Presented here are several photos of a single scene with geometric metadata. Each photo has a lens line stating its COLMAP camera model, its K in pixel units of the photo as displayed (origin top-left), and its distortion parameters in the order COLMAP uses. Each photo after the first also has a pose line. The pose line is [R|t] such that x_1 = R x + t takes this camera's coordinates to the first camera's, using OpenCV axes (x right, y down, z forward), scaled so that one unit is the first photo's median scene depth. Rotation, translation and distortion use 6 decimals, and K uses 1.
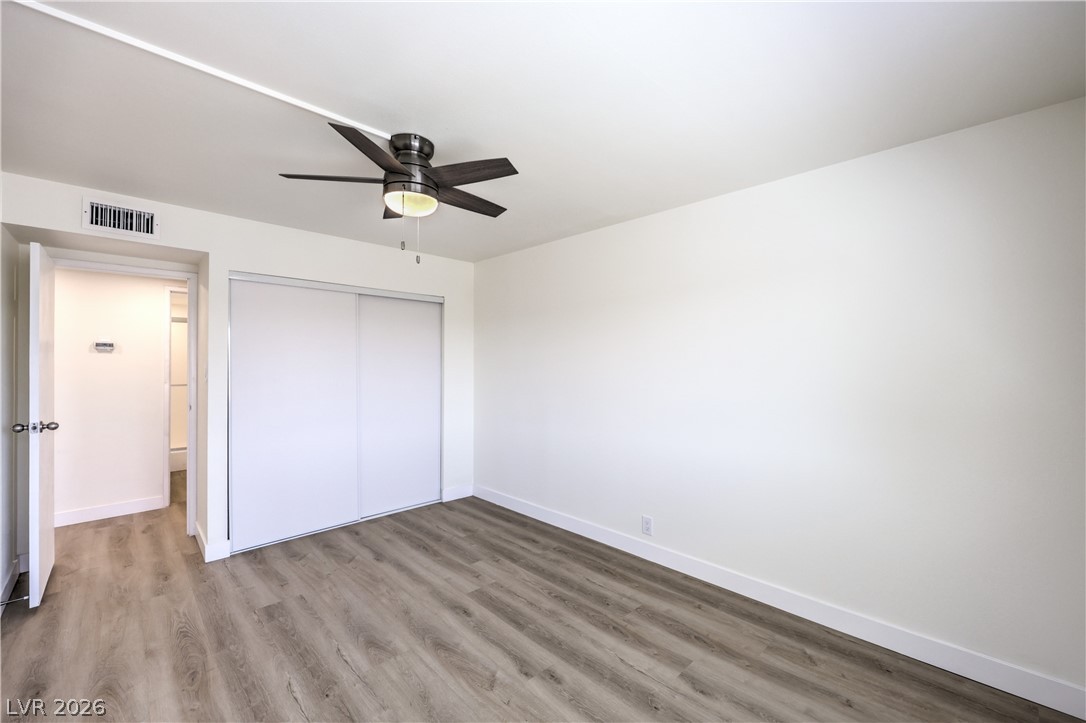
lens RADIAL K [[452.0, 0, 552.9], [0, 452.0, 361.5], [0, 0, 1]] dist [0.001565, -0.001328]
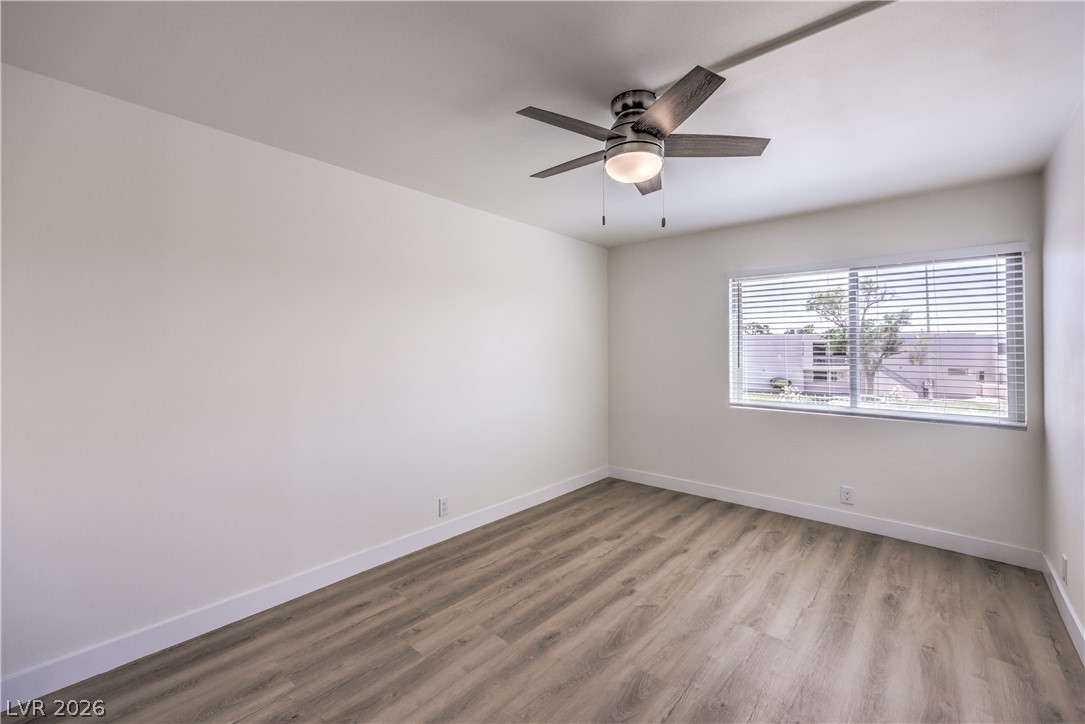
lens RADIAL K [[460.4, 0, 536.9], [0, 460.4, 363.1], [0, 0, 1]] dist [-0.000326, 0.000235]
pose [[-0.079786, -0.030663, 0.996340, -1.039393], [-0.001877, 0.999530, 0.030611, 0.006720], [-0.996810, 0.000572, -0.079806, 1.088359]]
